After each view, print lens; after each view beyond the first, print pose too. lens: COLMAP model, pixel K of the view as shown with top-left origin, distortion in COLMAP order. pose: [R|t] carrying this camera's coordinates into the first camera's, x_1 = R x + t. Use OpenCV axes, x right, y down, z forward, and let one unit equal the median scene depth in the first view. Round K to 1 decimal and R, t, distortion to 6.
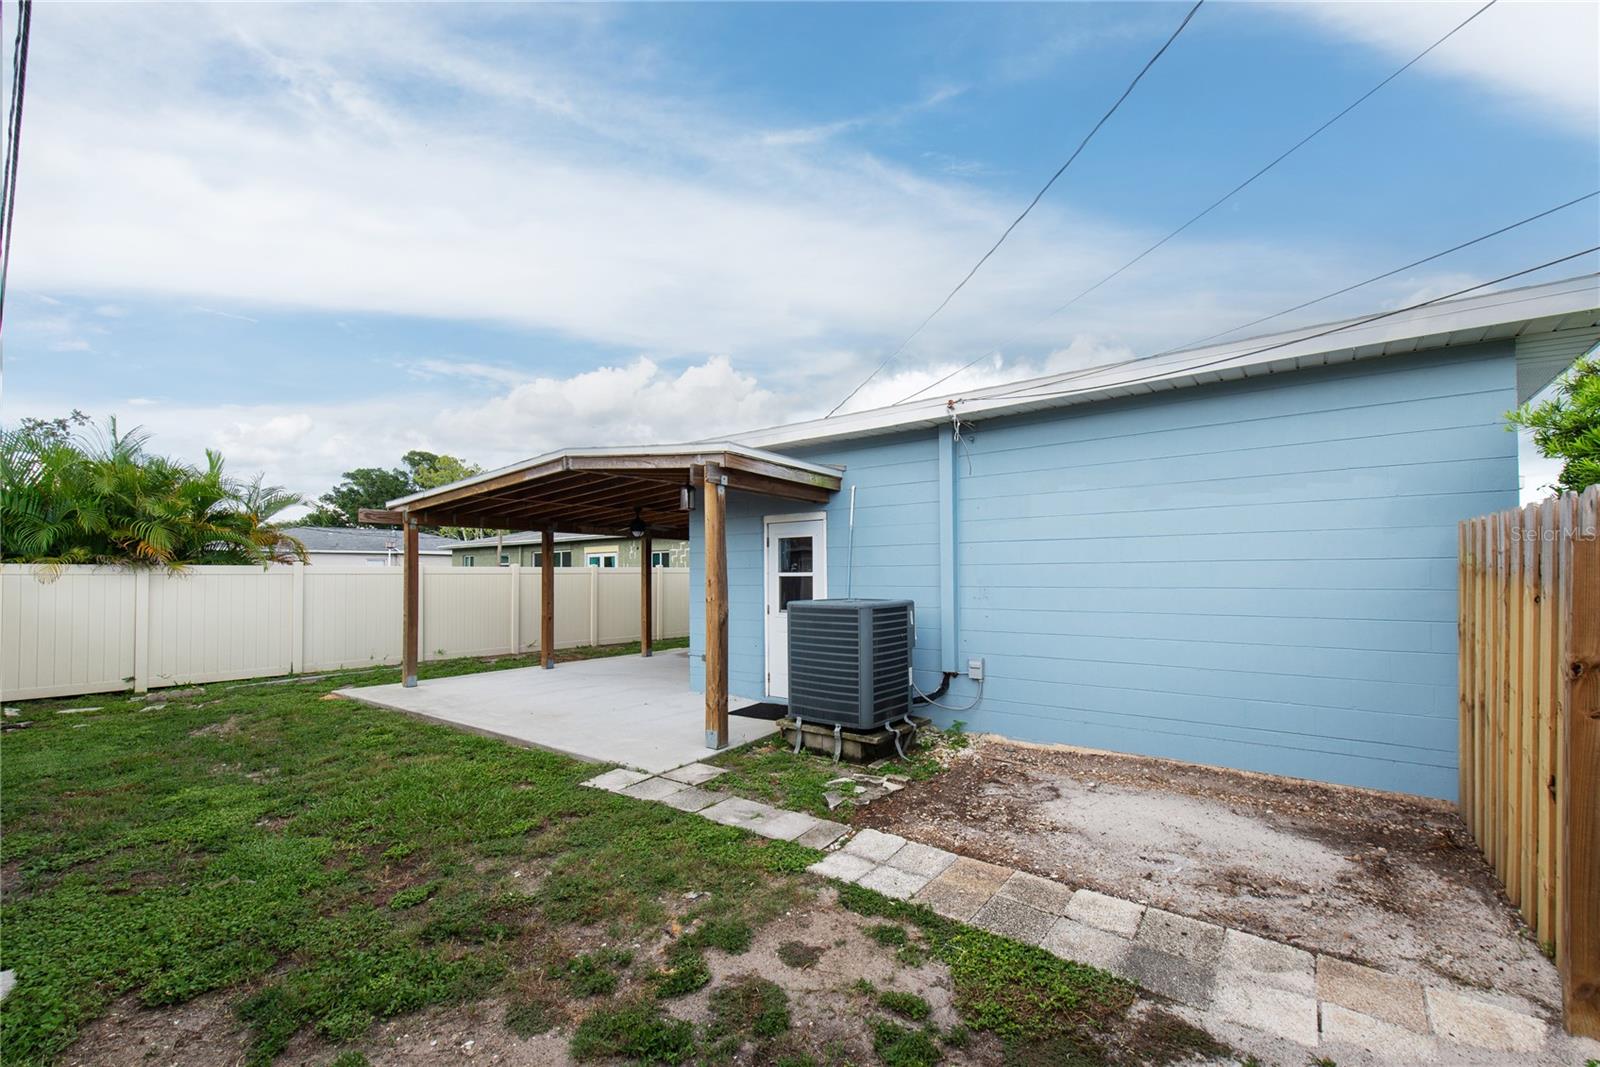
lens RADIAL K [[684.0, 0, 810.6], [0, 684.0, 576.3], [0, 0, 1]] dist [0.011599, -0.000562]
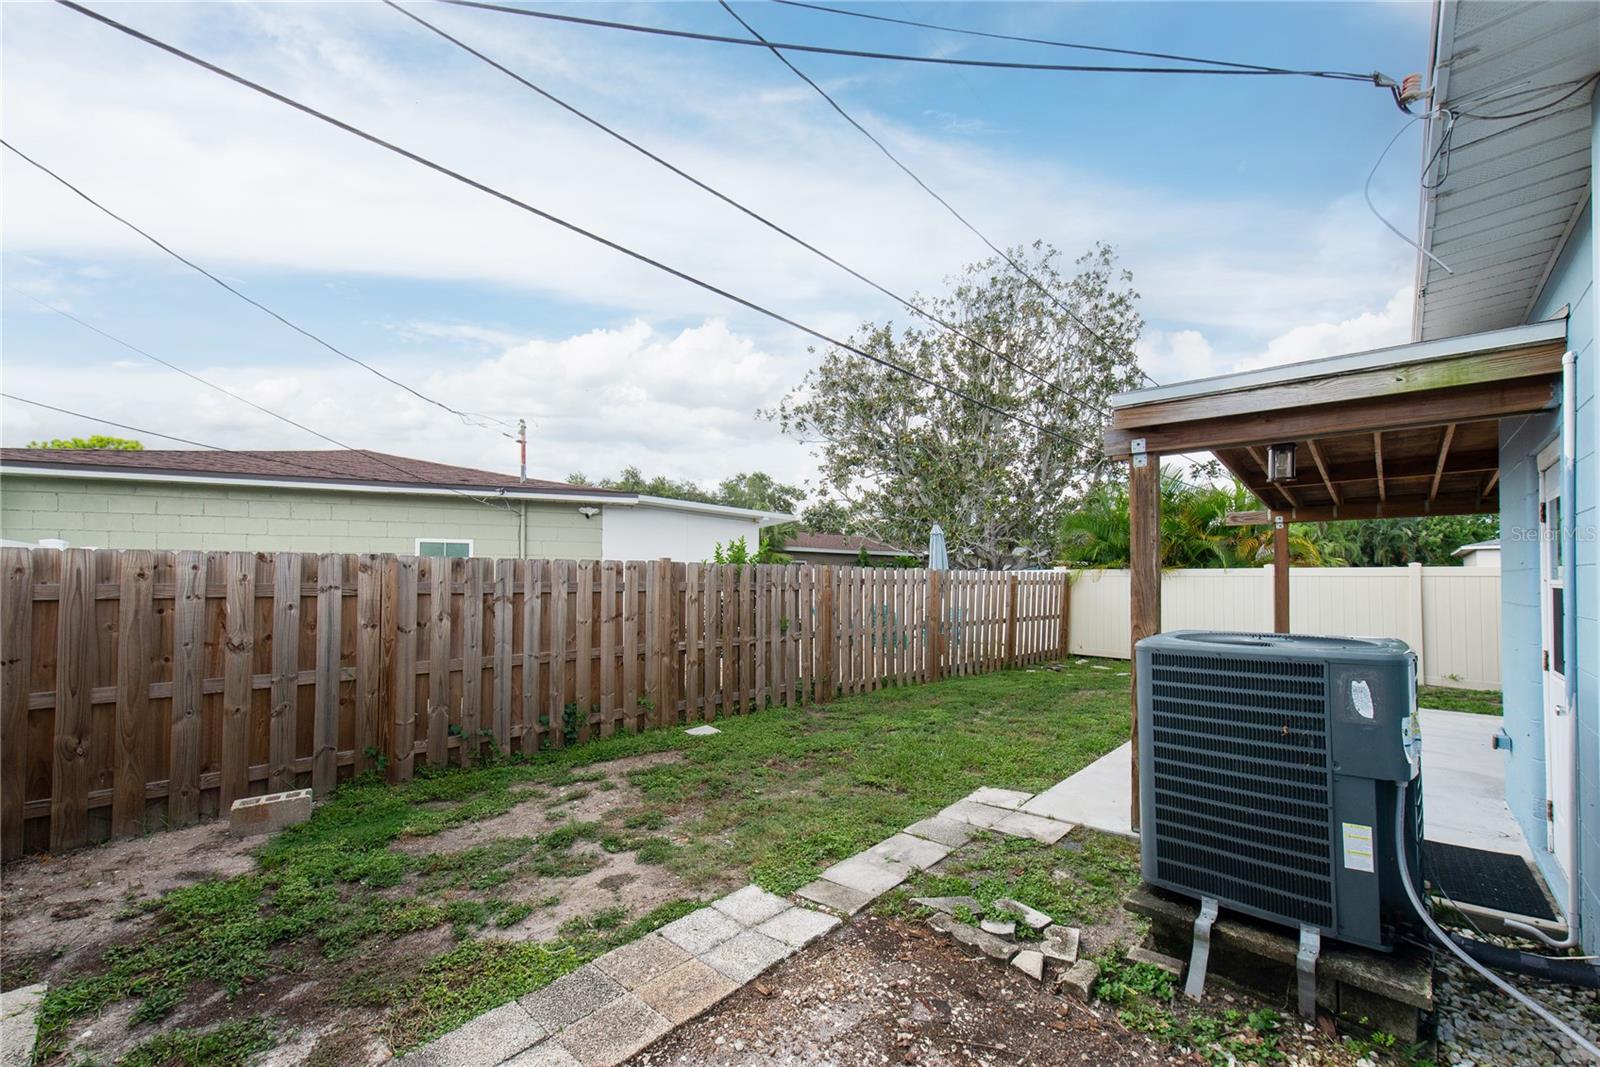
lens RADIAL K [[637.9, 0, 808.2], [0, 637.9, 570.9], [0, 0, 1]] dist [0.017619, -0.005385]
pose [[-0.109165, -0.005894, -0.994006, 0.811836], [0.000958, 0.999981, -0.006034, -0.021323], [0.994023, -0.001611, -0.109157, 1.050922]]
